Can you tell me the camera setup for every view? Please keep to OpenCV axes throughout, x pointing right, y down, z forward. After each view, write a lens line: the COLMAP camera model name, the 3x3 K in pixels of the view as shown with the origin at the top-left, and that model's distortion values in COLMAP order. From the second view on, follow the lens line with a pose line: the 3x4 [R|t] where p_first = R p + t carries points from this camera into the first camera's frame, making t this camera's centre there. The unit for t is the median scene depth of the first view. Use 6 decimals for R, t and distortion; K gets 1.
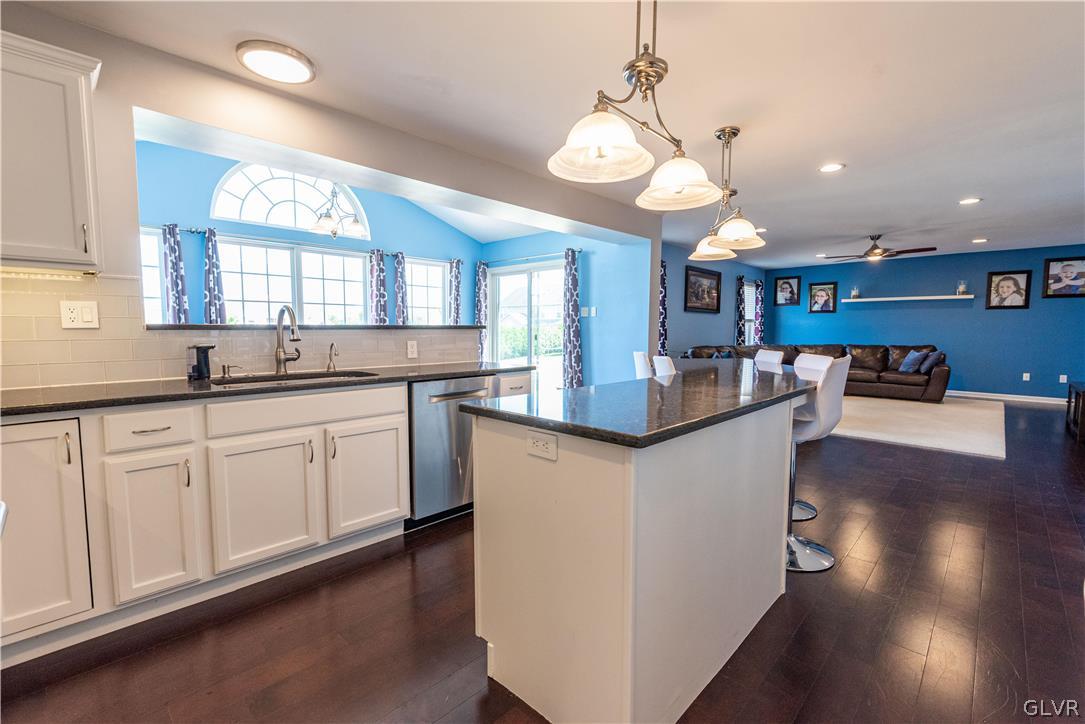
lens RADIAL K [[473.8, 0, 550.9], [0, 473.8, 360.9], [0, 0, 1]] dist [0.013688, 0.000025]
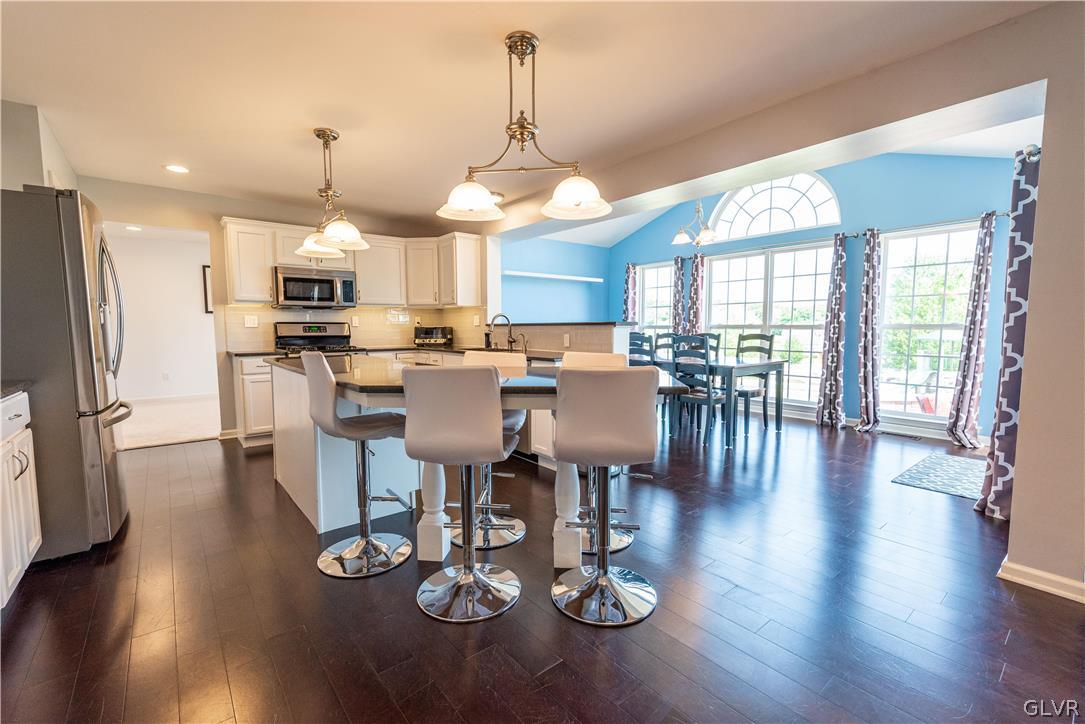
lens RADIAL K [[462.7, 0, 542.5], [0, 462.7, 362.0], [0, 0, 1]] dist [-0.000032, -0.000319]
pose [[-0.127991, 0.074414, -0.988980, 0.687873], [-0.067929, 0.994182, 0.083597, -0.046062], [0.989446, 0.077880, -0.122191, 0.737997]]
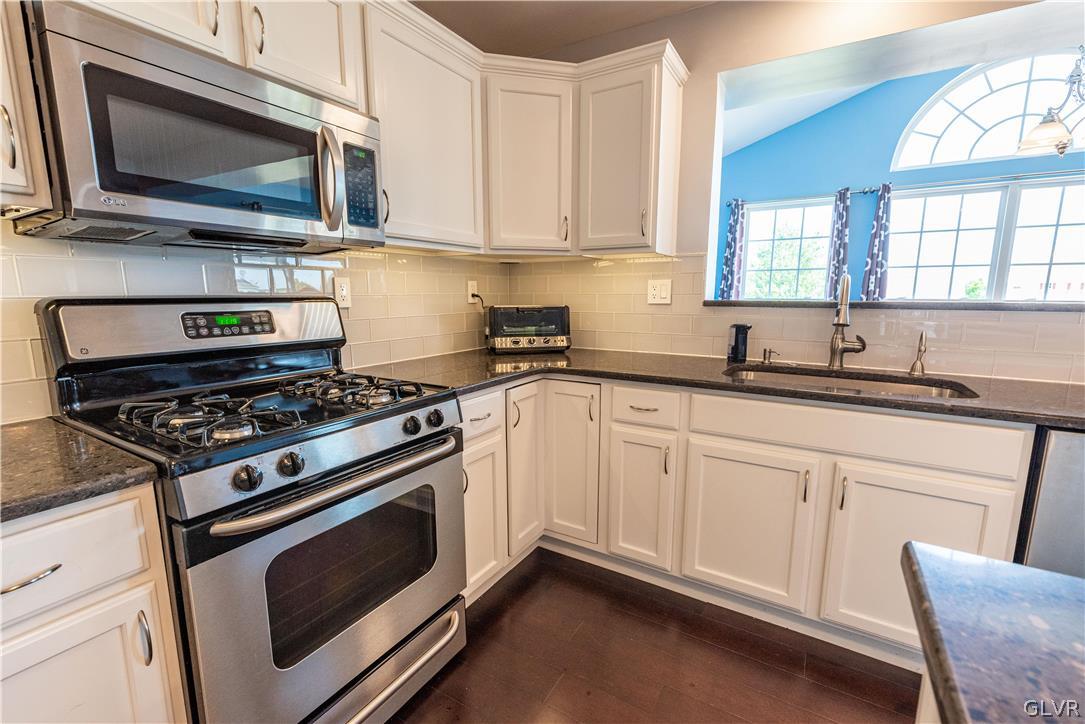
lens RADIAL K [[470.0, 0, 537.8], [0, 470.0, 365.9], [0, 0, 1]] dist [0.000306, -0.000249]
pose [[0.213109, 0.149512, -0.965521, 0.023932], [-0.070809, 0.987987, 0.137362, -0.023977], [0.974459, 0.039095, 0.221136, 0.207673]]
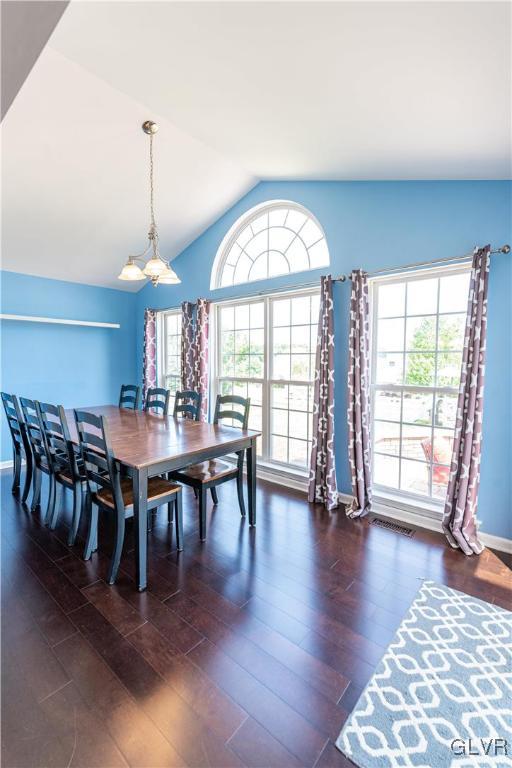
lens RADIAL K [[332.7, 0, 252.8], [0, 332.7, 376.1], [0, 0, 1]] dist [0.000306, -0.000249]
pose [[0.055442, 0.047489, -0.997332, 0.178302], [-0.070399, 0.996568, 0.043539, -0.121576], [0.995977, 0.067797, 0.058595, 1.088706]]
